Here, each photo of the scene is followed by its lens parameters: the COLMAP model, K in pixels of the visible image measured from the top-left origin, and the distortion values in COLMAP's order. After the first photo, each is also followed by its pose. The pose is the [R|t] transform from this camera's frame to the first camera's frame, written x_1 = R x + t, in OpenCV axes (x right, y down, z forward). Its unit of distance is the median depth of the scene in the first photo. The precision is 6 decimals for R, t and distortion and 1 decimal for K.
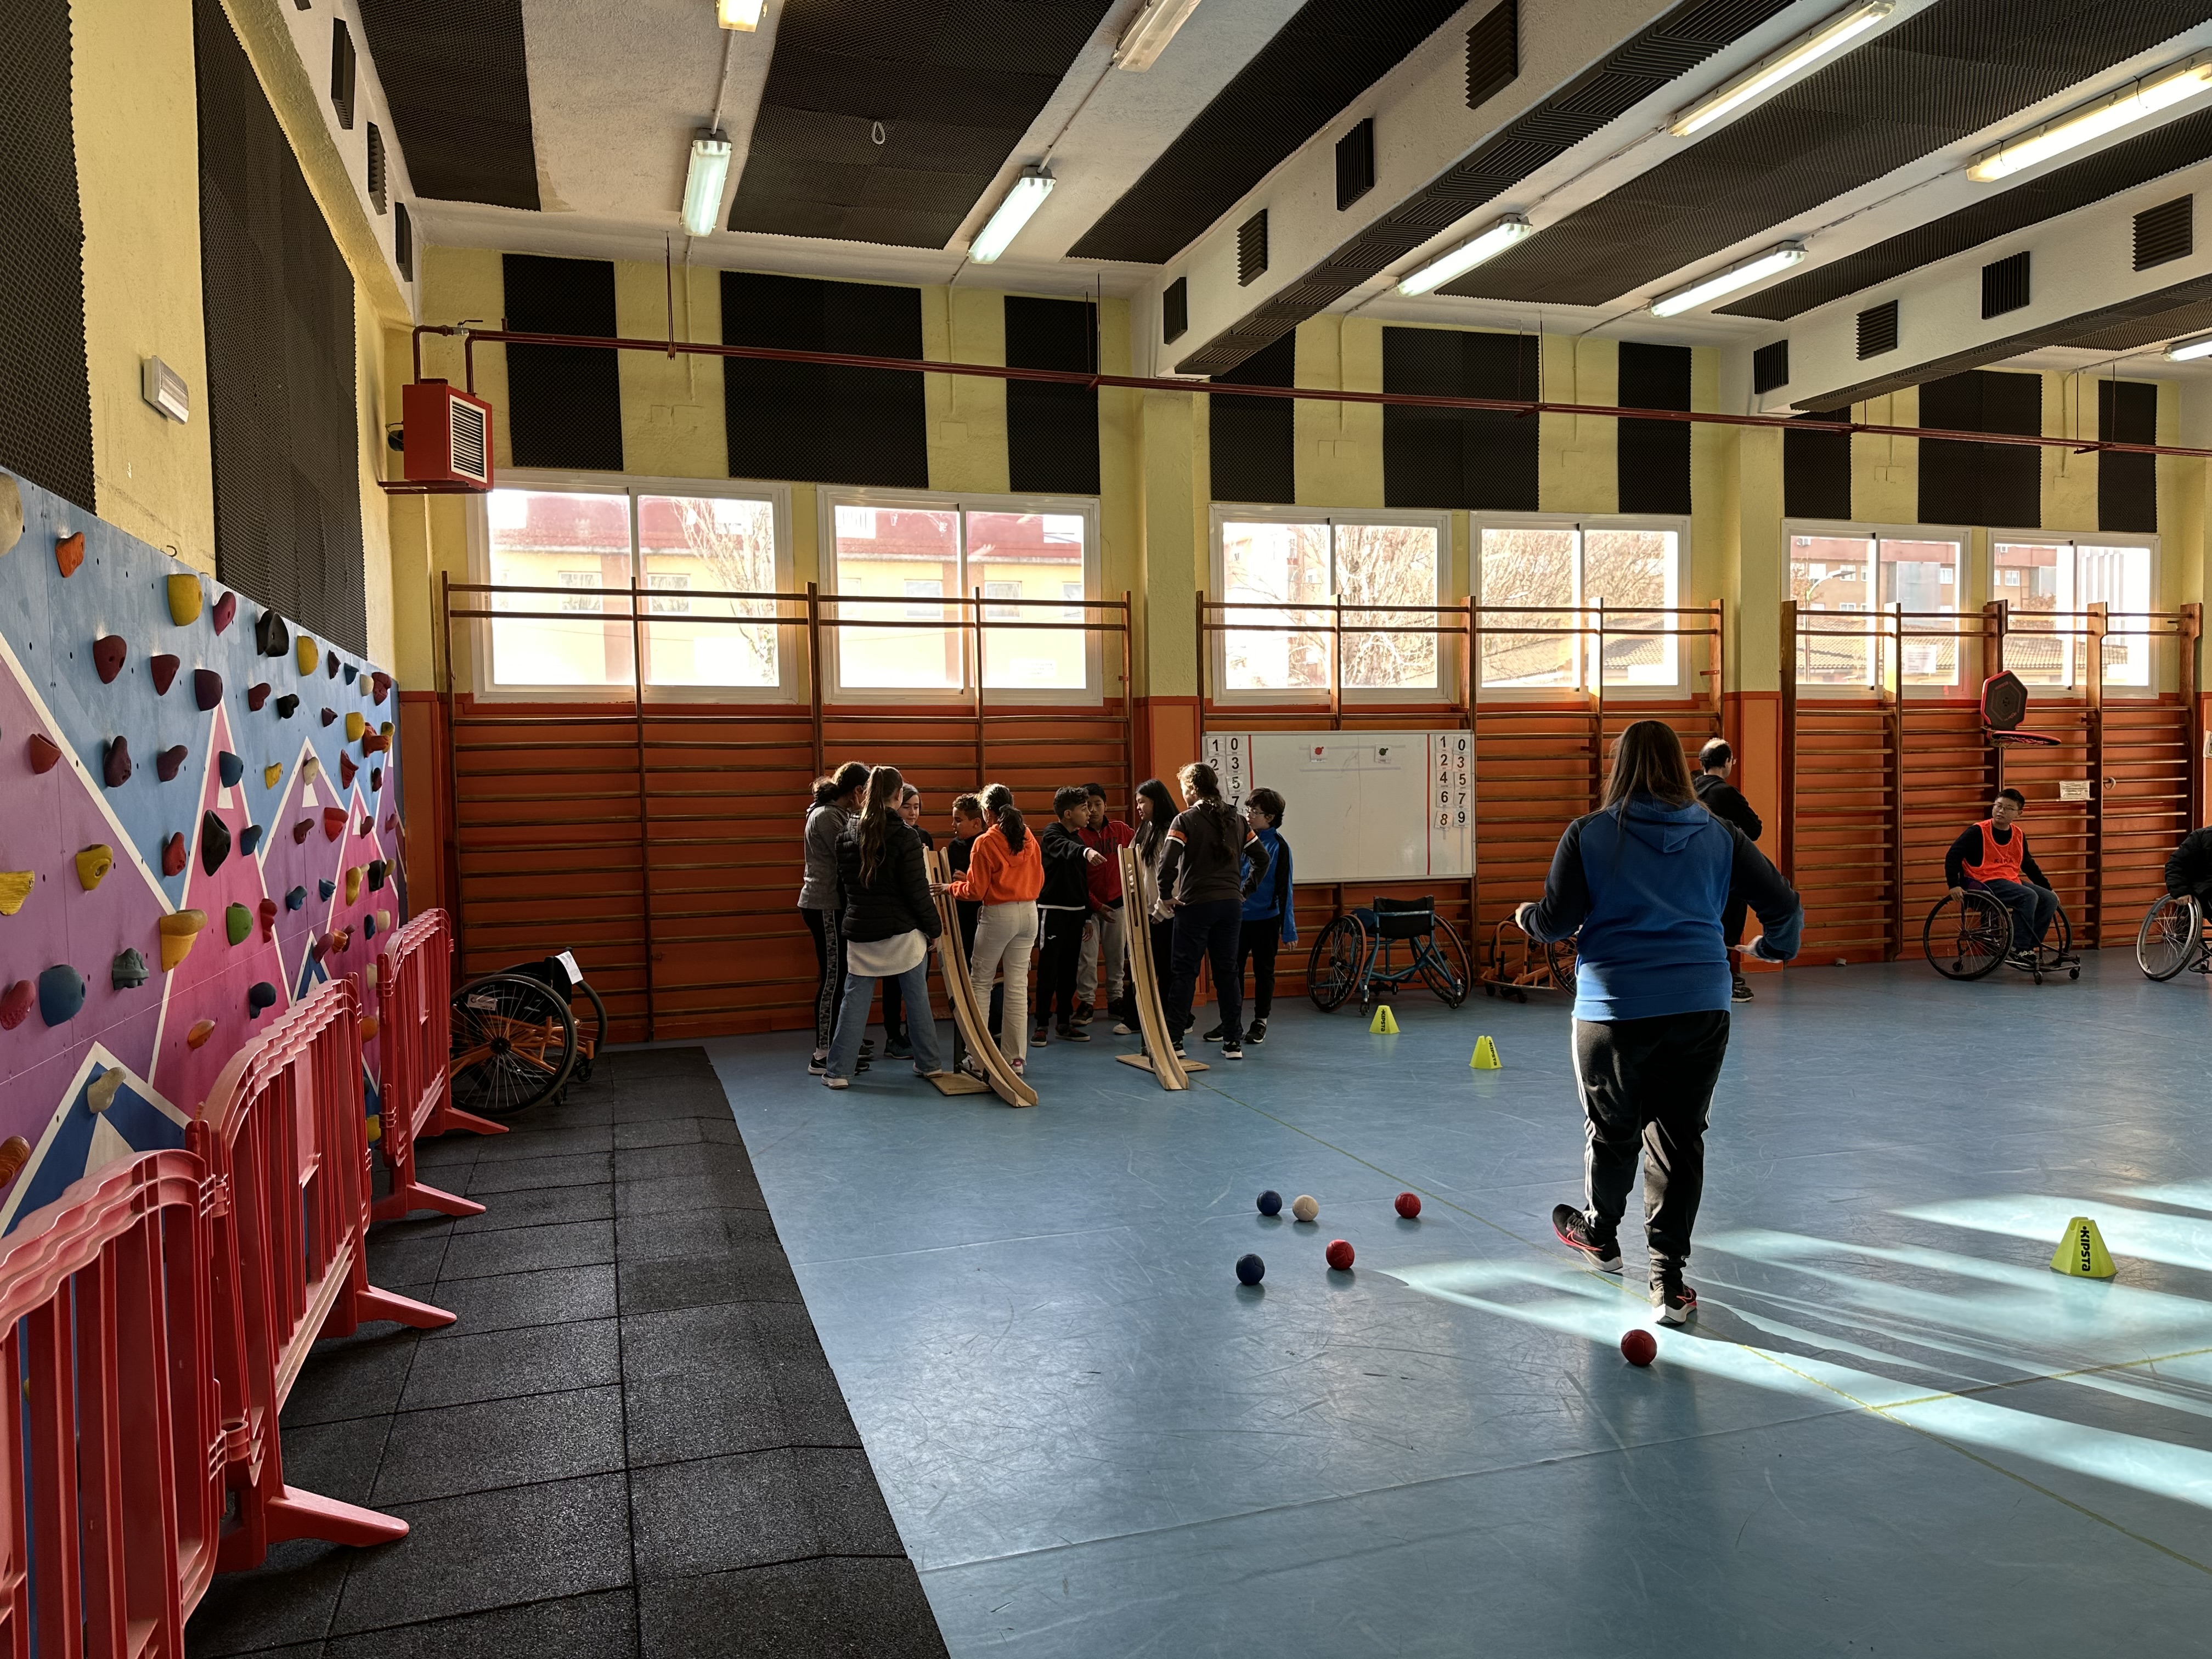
lens RADIAL K [[1573.9, 0, 1113.2], [0, 1573.9, 825.1], [0, 0, 1]] dist [0.056035, -0.004089]
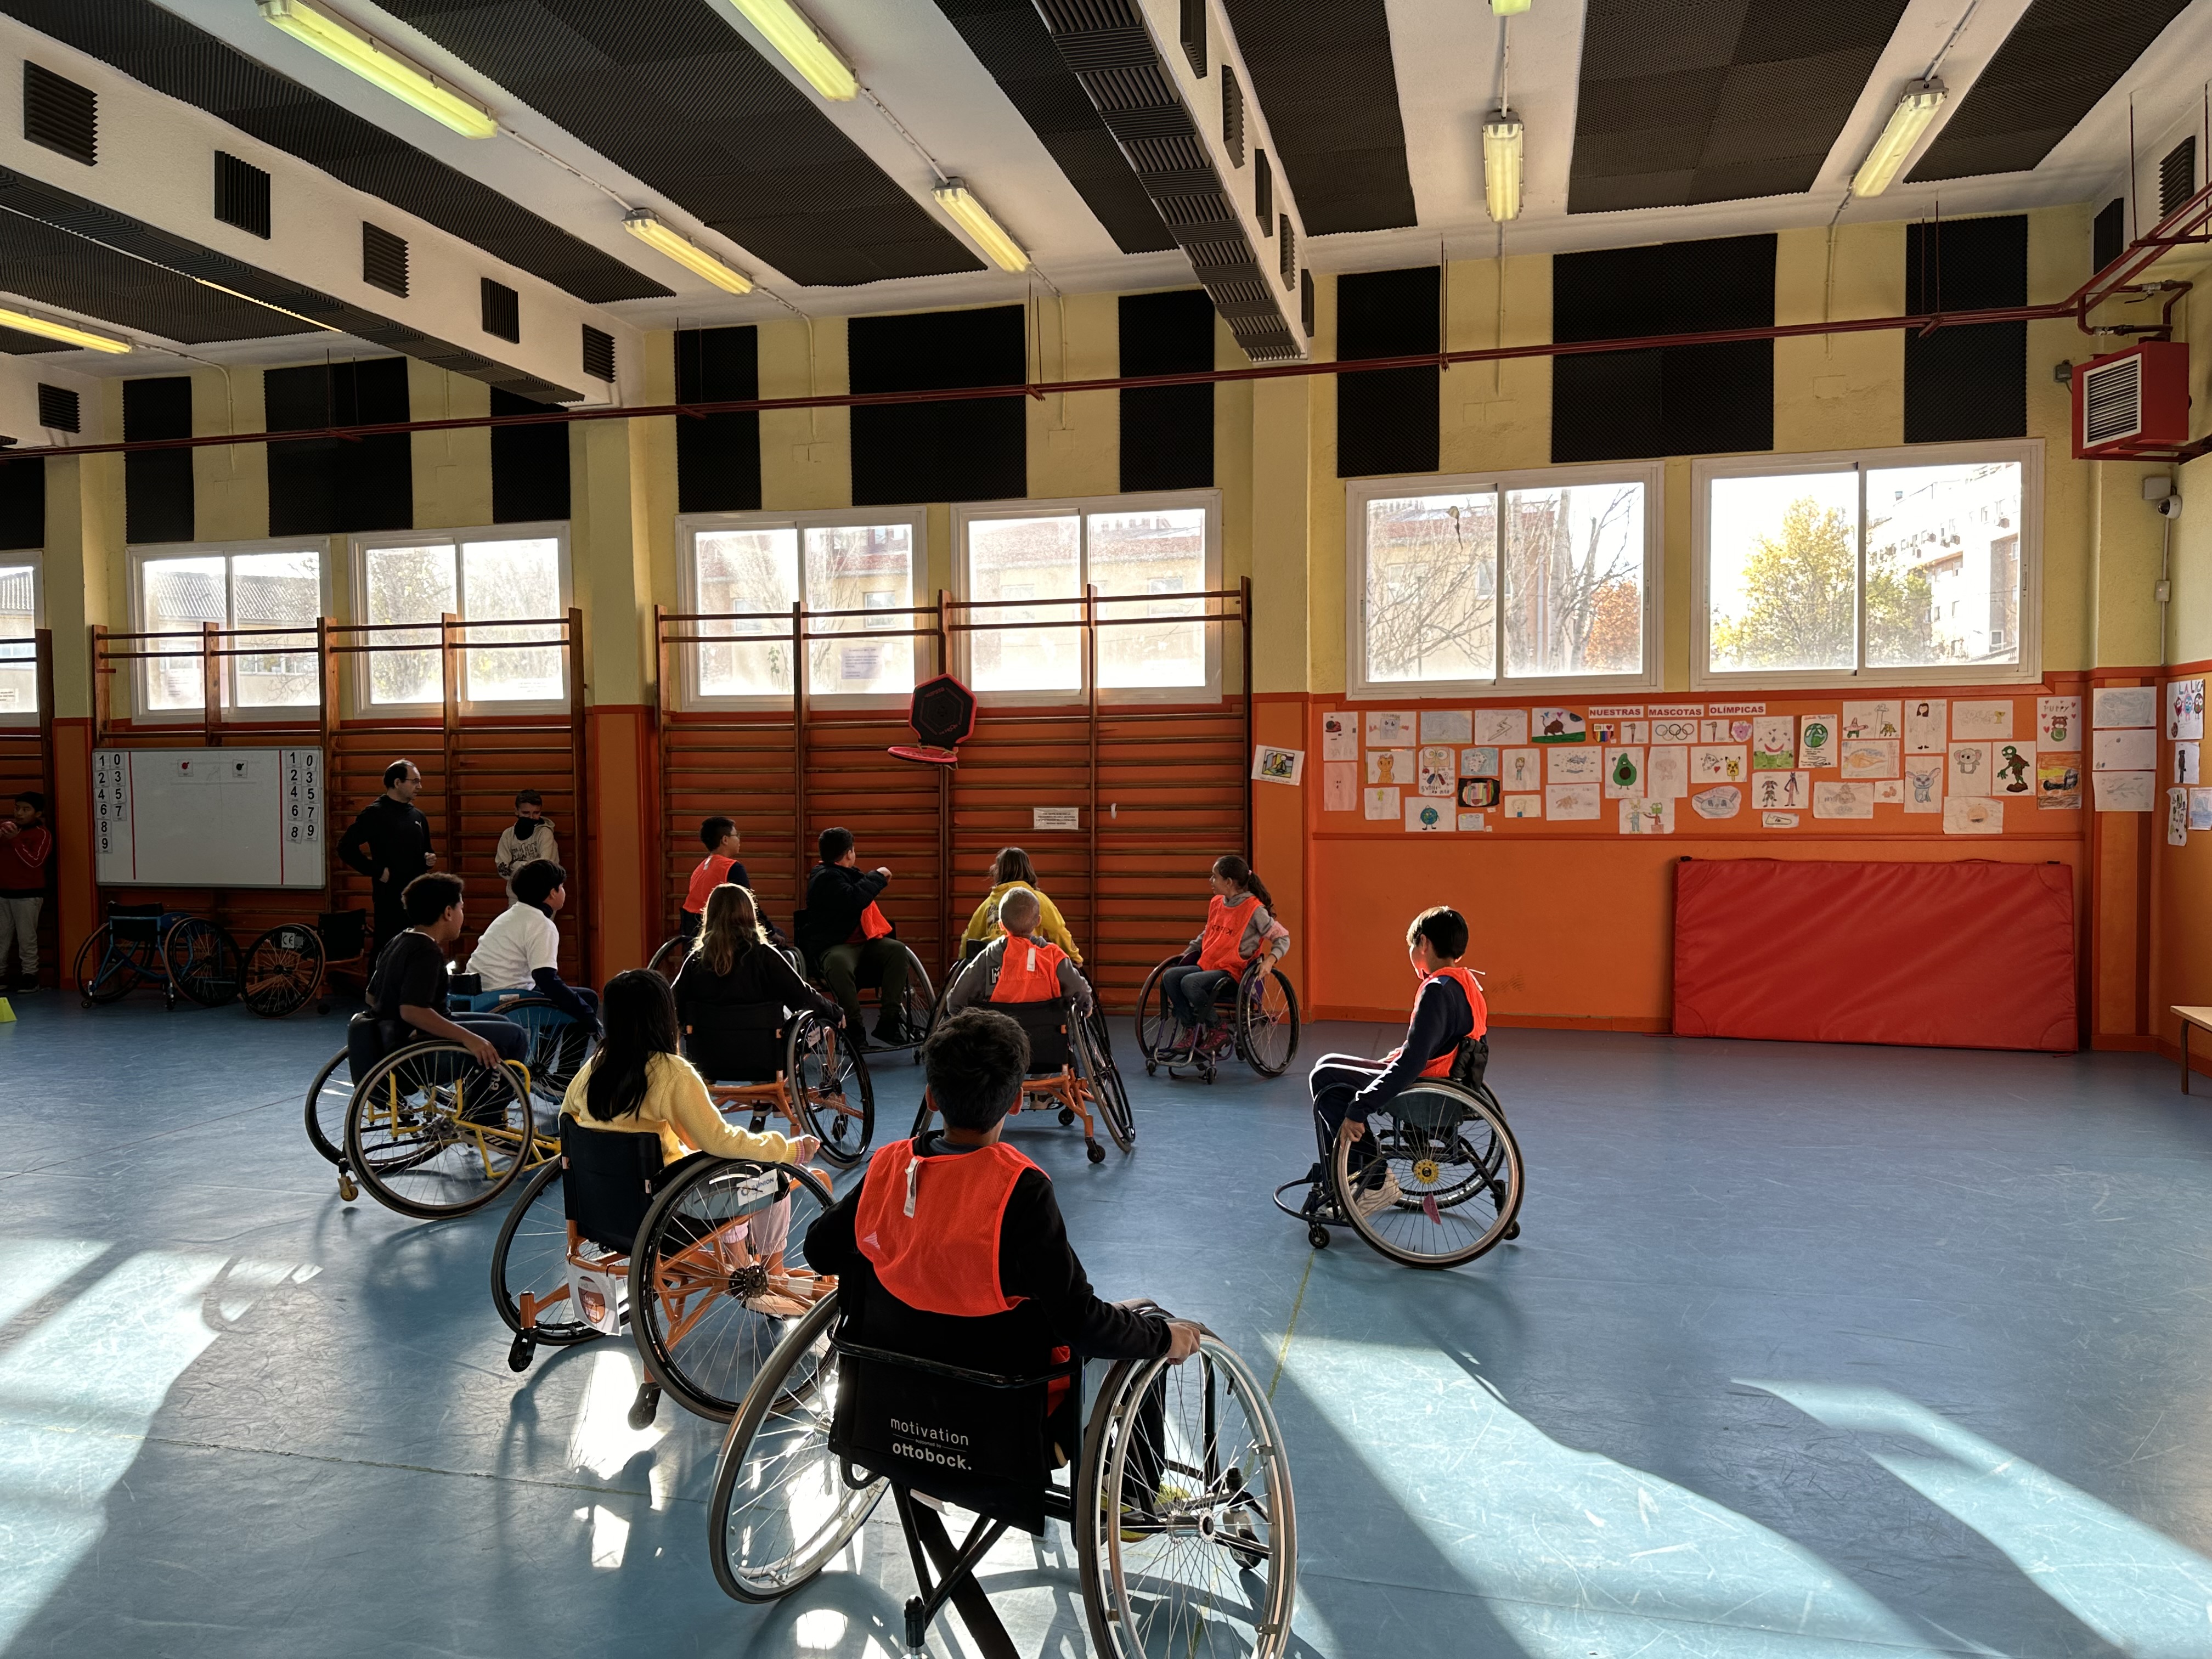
lens RADIAL K [[1571.5, 0, 1113.9], [0, 1571.5, 830.7], [0, 0, 1]] dist [0.053651, -0.001627]
pose [[0.846585, 0.024655, -0.531682, 0.692289], [-0.018955, 0.999689, 0.016175, -0.017841], [0.531915, -0.003616, 0.846790, 0.219014]]
